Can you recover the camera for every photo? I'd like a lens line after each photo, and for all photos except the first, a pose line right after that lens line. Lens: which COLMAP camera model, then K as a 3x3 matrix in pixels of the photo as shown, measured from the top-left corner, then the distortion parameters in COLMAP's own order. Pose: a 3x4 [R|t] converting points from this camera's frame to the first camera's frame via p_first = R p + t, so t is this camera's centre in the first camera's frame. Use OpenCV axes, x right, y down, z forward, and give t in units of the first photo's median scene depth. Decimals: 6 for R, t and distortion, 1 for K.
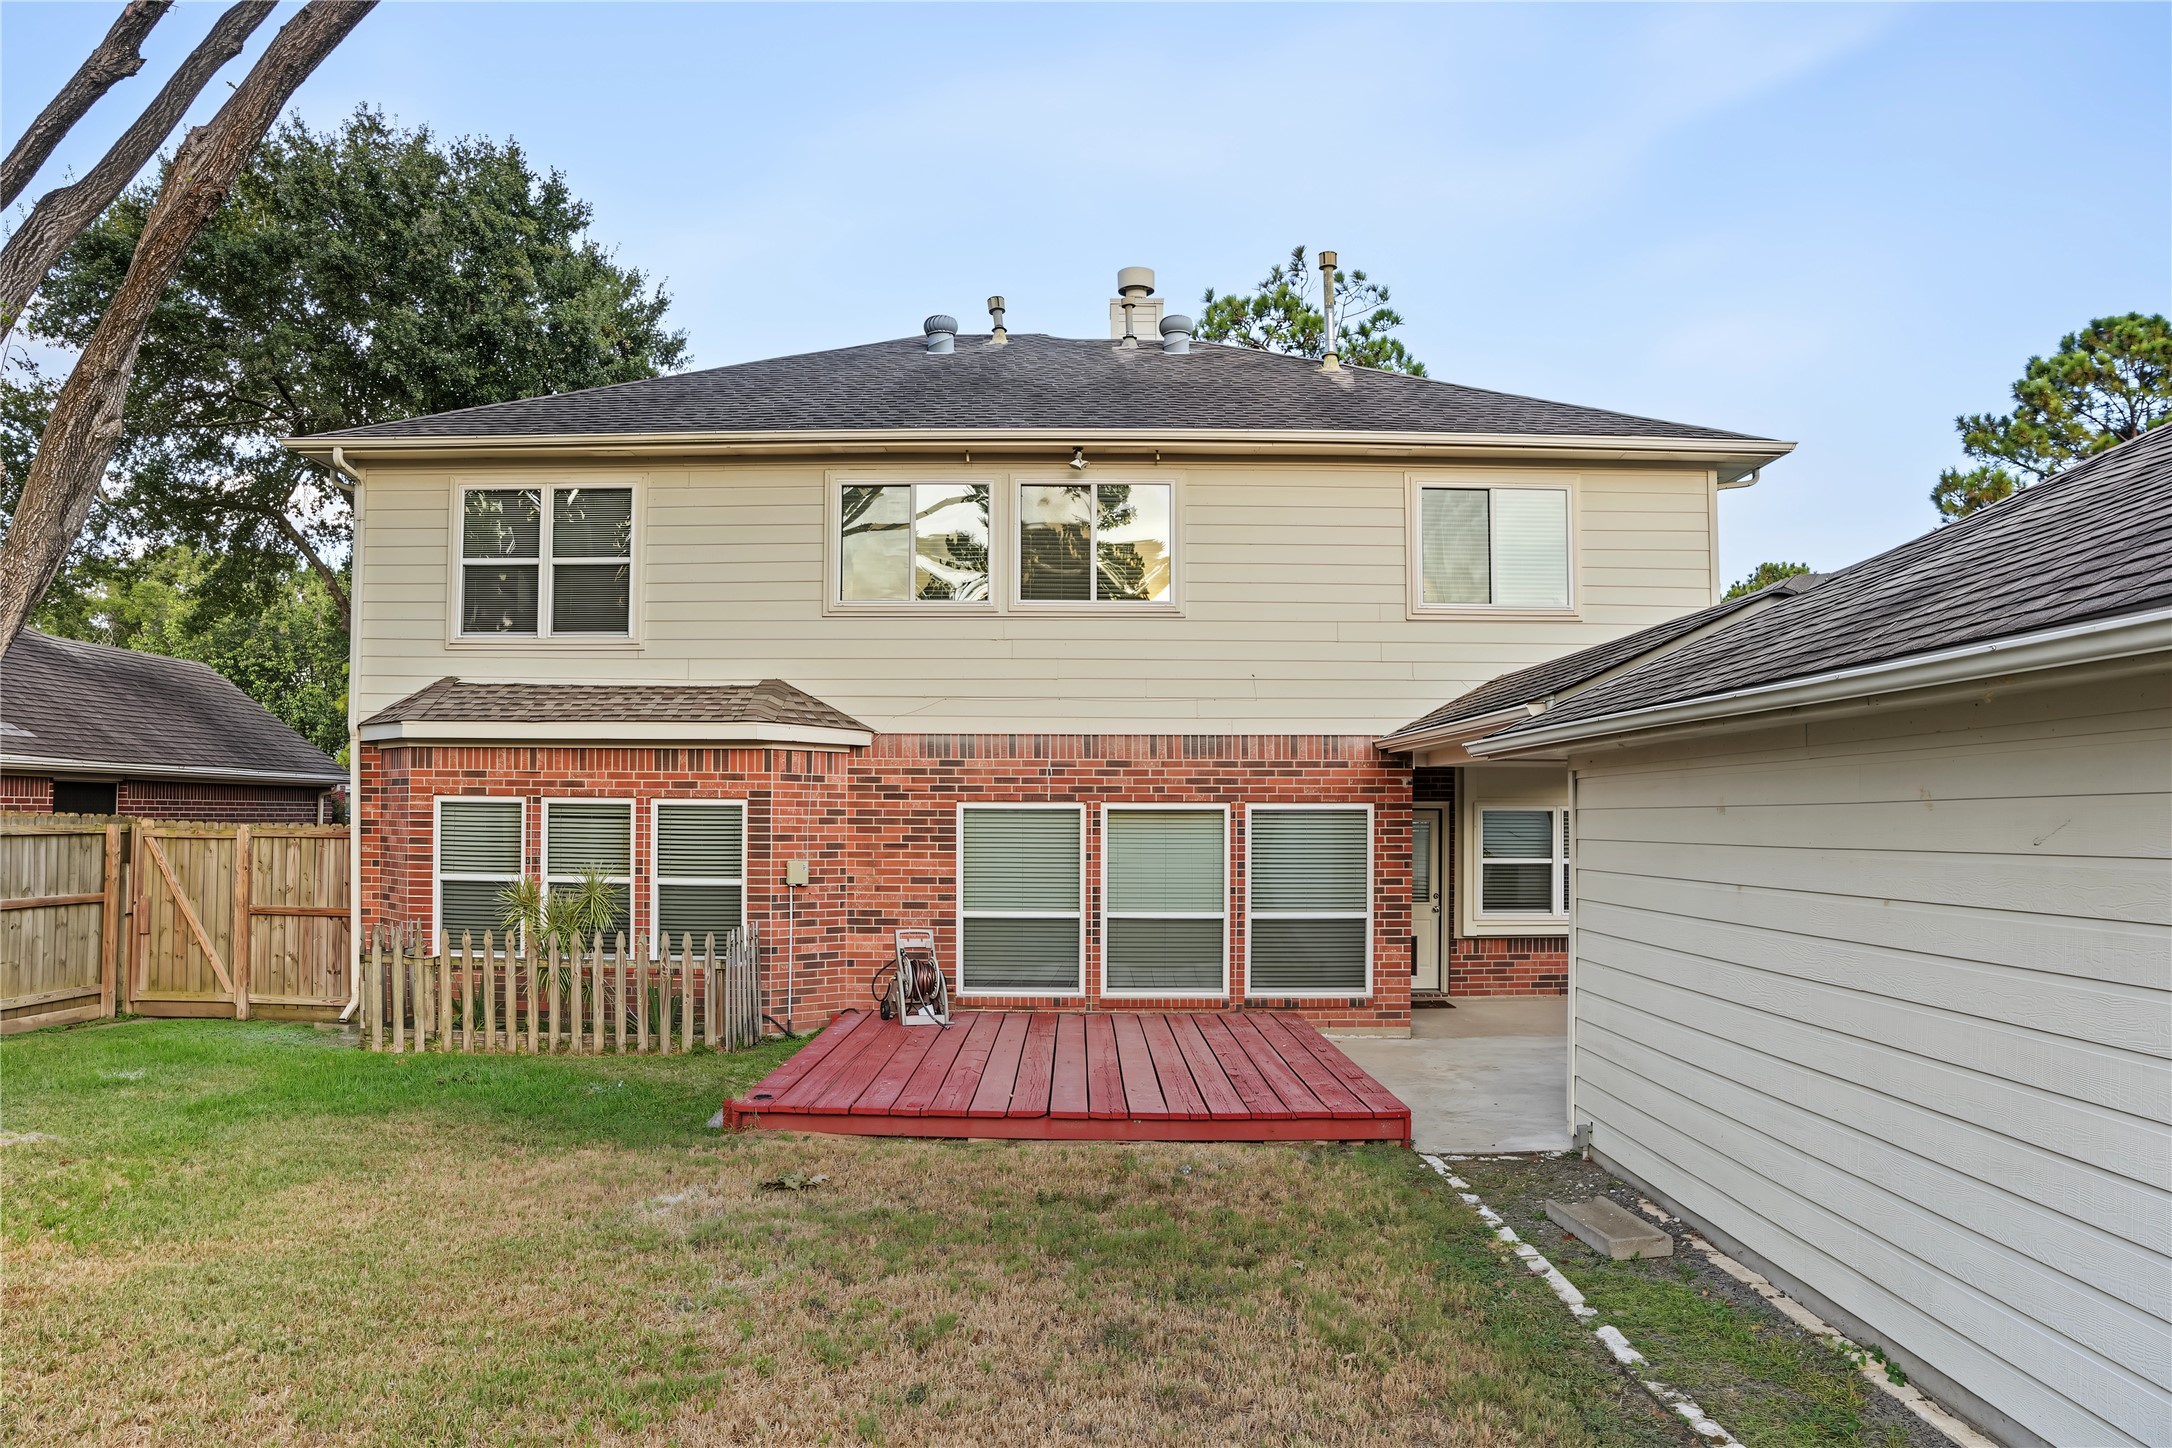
lens RADIAL K [[1525.9, 0, 1081.0], [0, 1525.9, 697.2], [0, 0, 1]] dist [-0.179211, 0.128605]
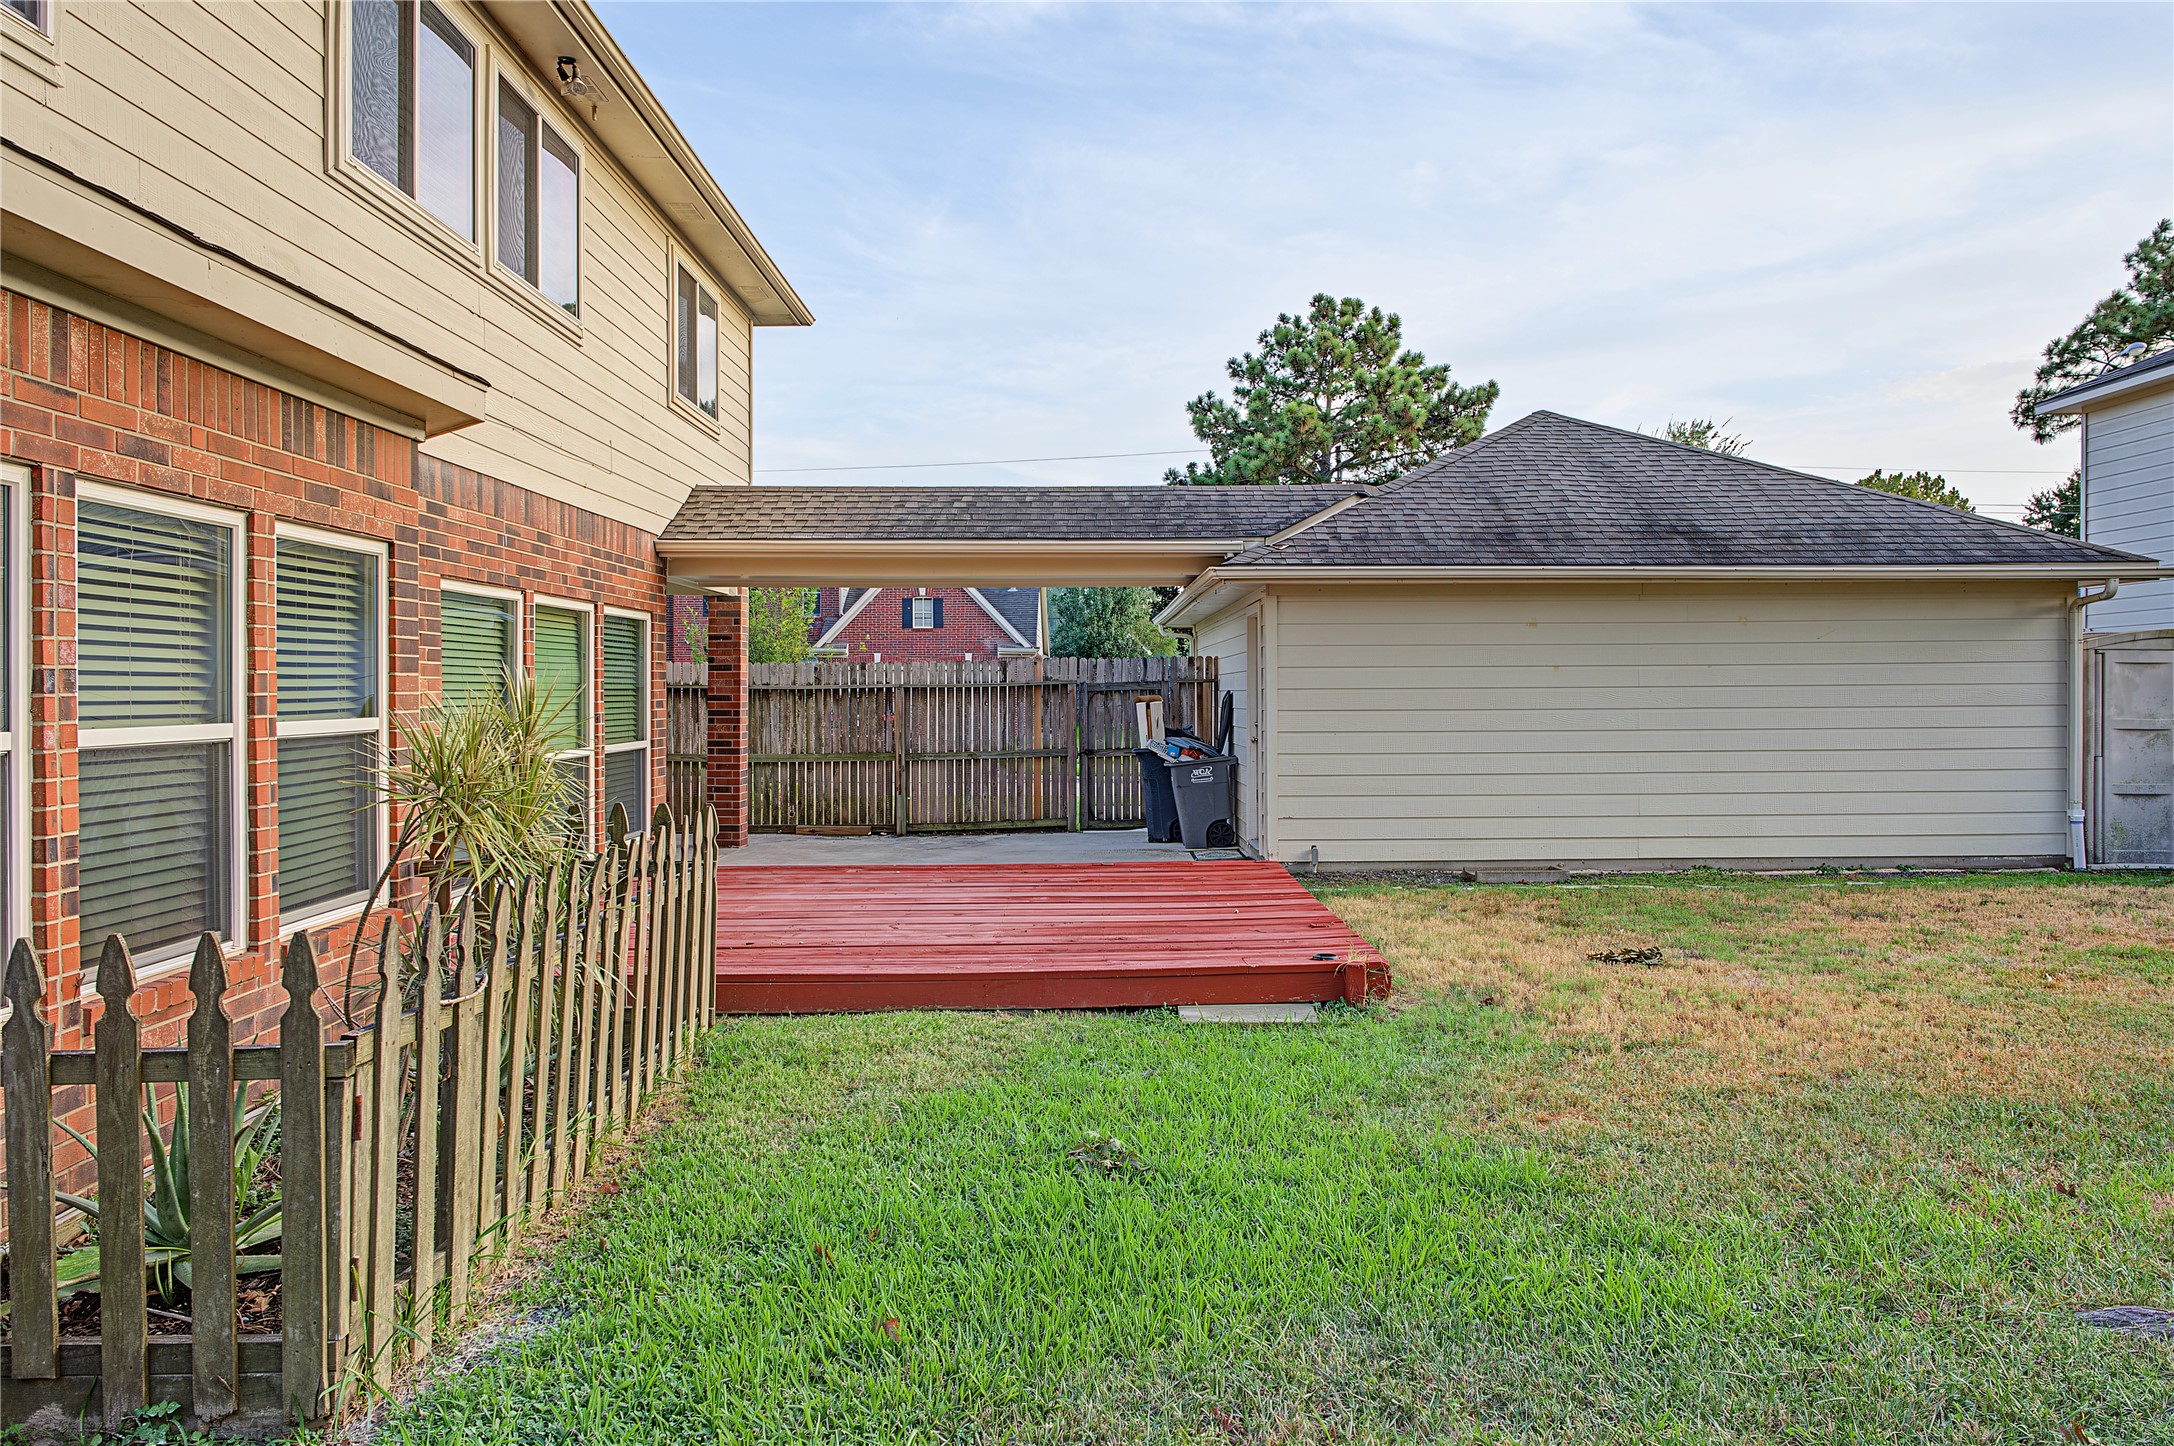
lens RADIAL K [[1472.2, 0, 1078.7], [0, 1472.2, 731.7], [0, 0, 1]] dist [-0.033463, 0.002022]
pose [[-0.014504, -0.033602, 0.999330, -0.644233], [-0.071885, 0.996884, 0.032476, 0.091705], [-0.997307, -0.071365, -0.016874, 0.765416]]
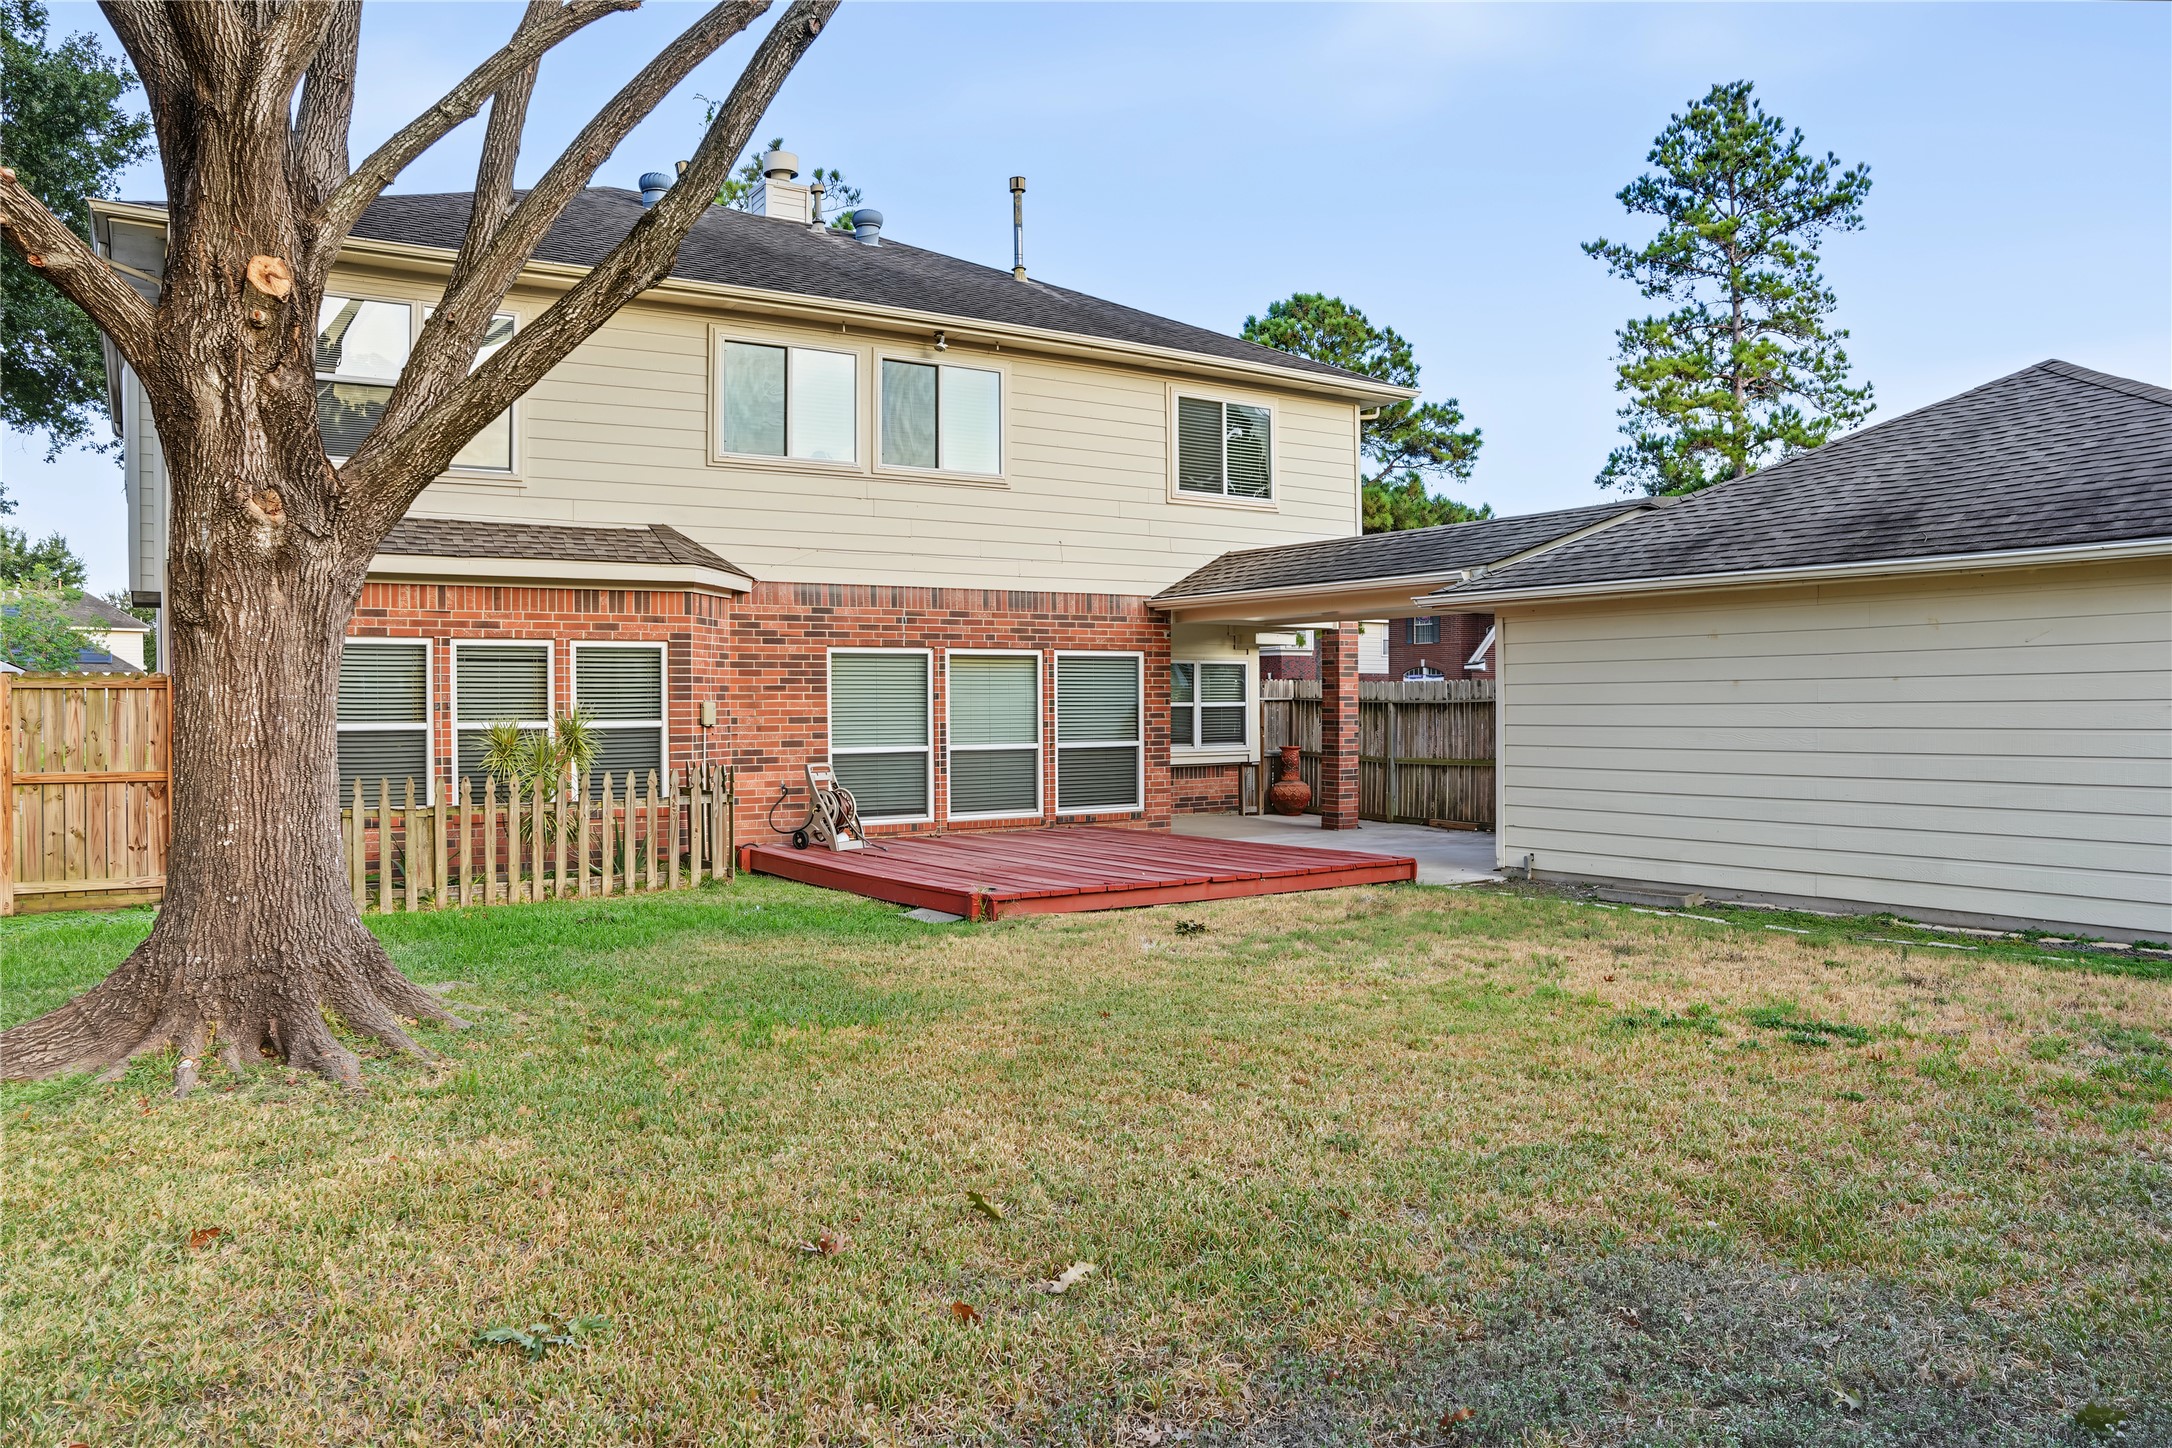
lens RADIAL K [[1525.9, 0, 1081.0], [0, 1525.9, 697.2], [0, 0, 1]] dist [-0.179211, 0.128605]
pose [[0.828079, -0.008115, 0.560553, -0.535649], [-0.032148, 0.997562, 0.061933, 0.032280], [-0.559689, -0.069307, 0.825799, 0.013159]]
